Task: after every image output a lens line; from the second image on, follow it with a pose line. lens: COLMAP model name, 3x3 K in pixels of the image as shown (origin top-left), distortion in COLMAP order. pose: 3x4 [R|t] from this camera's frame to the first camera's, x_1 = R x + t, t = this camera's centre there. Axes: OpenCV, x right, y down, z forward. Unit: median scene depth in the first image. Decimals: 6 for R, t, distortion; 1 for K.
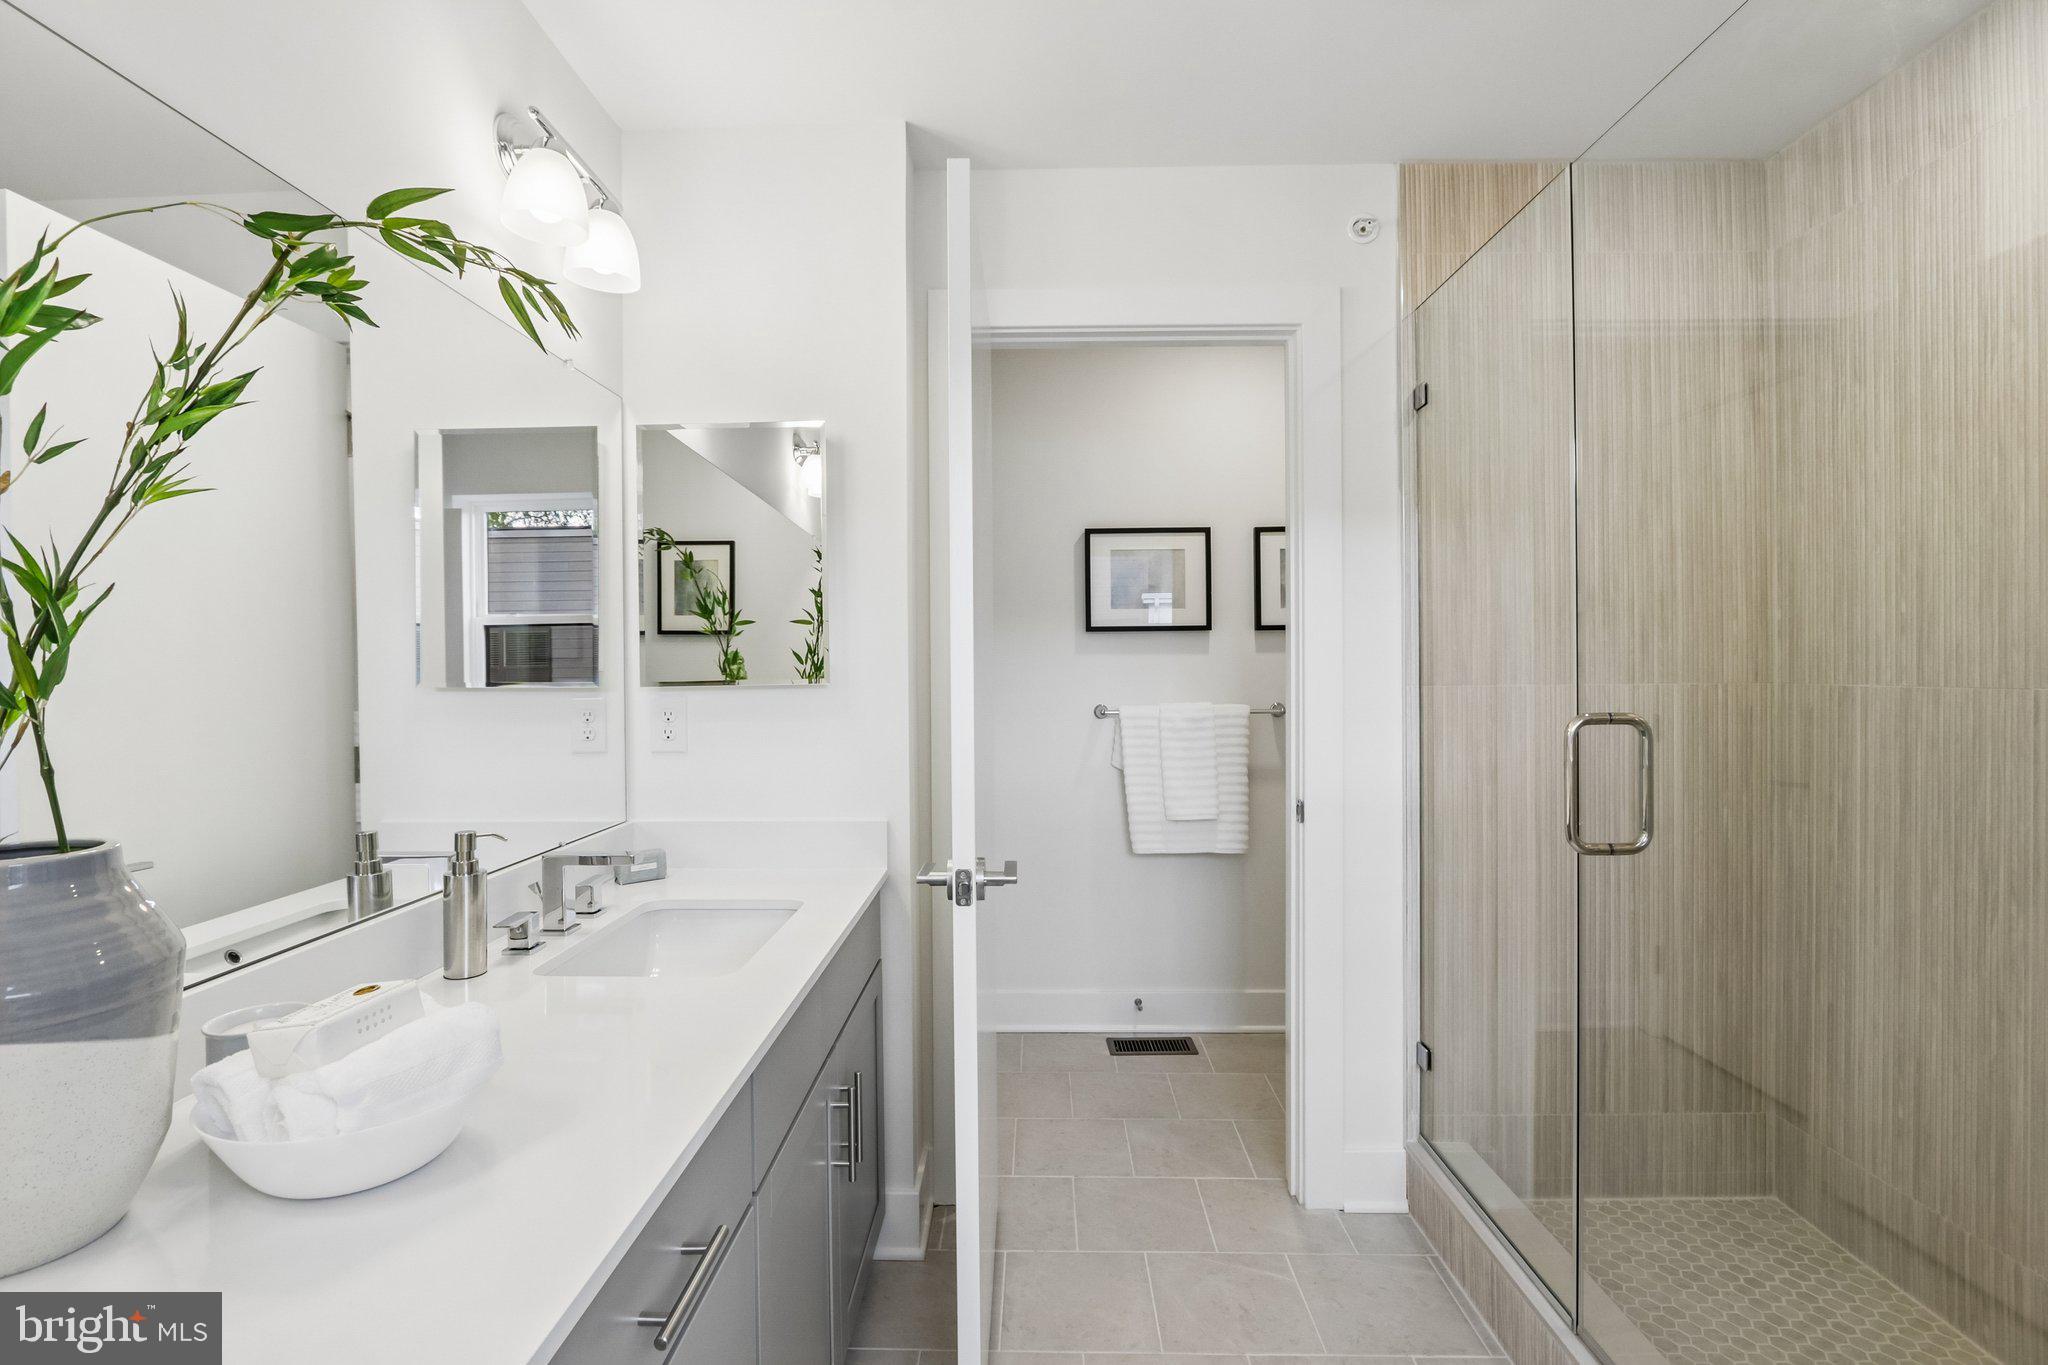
lens RADIAL K [[942.4, 0, 1024.2], [0, 942.4, 678.3], [0, 0, 1]] dist [-0.030459, 0.000566]
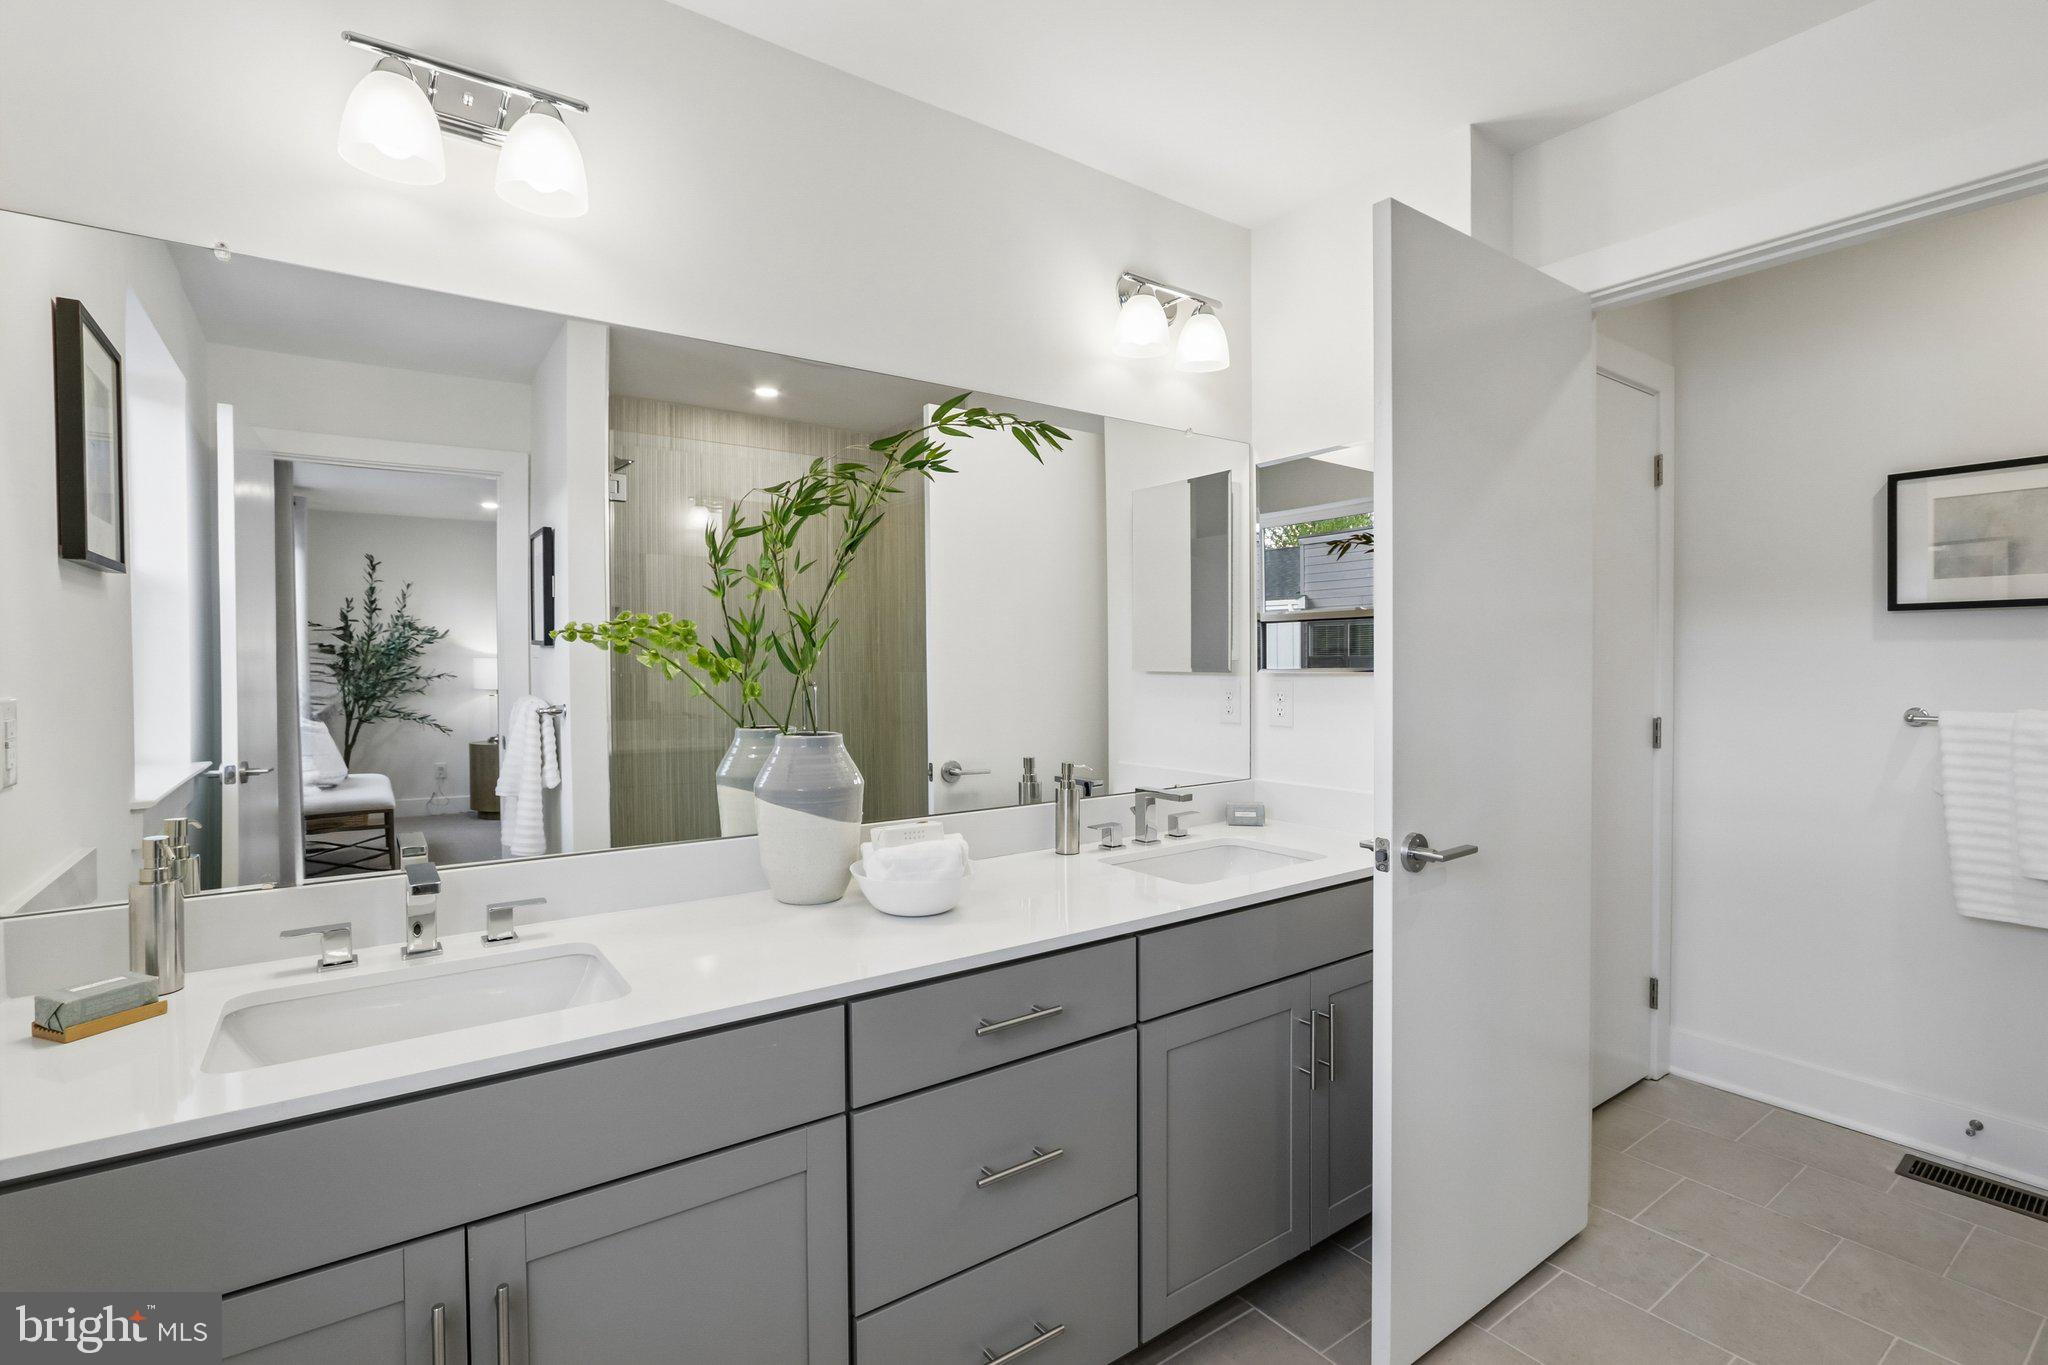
lens RADIAL K [[942.4, 0, 1010.4], [0, 942.4, 676.4], [0, 0, 1]] dist [-0.030459, 0.000566]
pose [[0.585801, 0.016903, -0.810279, 0.434749], [-0.009867, 0.999857, 0.013725, -0.000227], [0.810395, -0.000045, 0.585884, -0.006276]]
